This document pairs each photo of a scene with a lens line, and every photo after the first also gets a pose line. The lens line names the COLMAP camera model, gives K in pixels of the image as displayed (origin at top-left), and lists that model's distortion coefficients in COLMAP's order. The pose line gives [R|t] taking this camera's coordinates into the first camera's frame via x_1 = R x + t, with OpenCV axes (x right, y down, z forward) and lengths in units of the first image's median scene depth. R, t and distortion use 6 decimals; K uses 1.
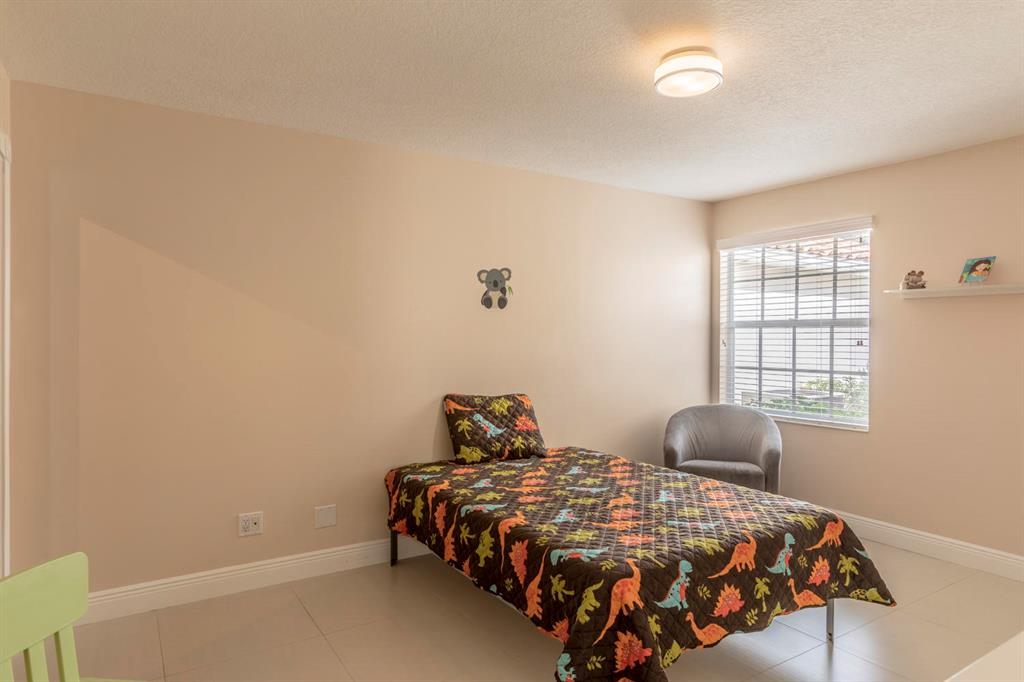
lens RADIAL K [[586.4, 0, 512.0], [0, 586.4, 341.0], [0, 0, 1]] dist [0.000573, 0.000164]
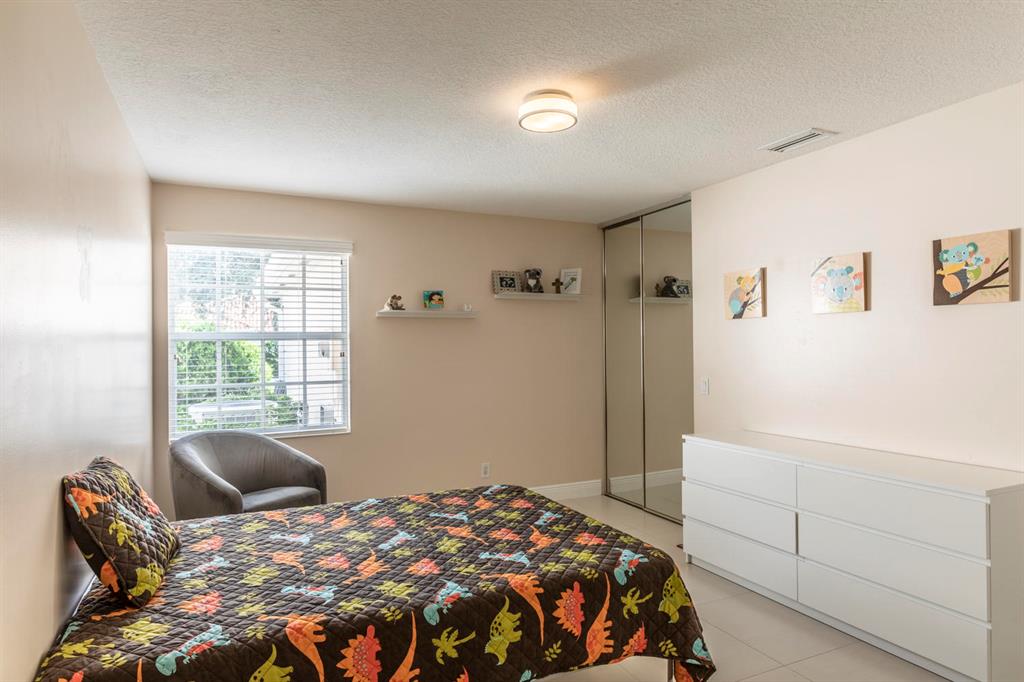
lens RADIAL K [[586.4, 0, 512.0], [0, 586.4, 341.0], [0, 0, 1]] dist [0.000573, 0.000164]
pose [[0.161084, 0.004150, 0.986932, -0.546380], [0.016611, 0.999838, -0.006915, -0.010589], [-0.986801, 0.017508, 0.160989, 0.604639]]
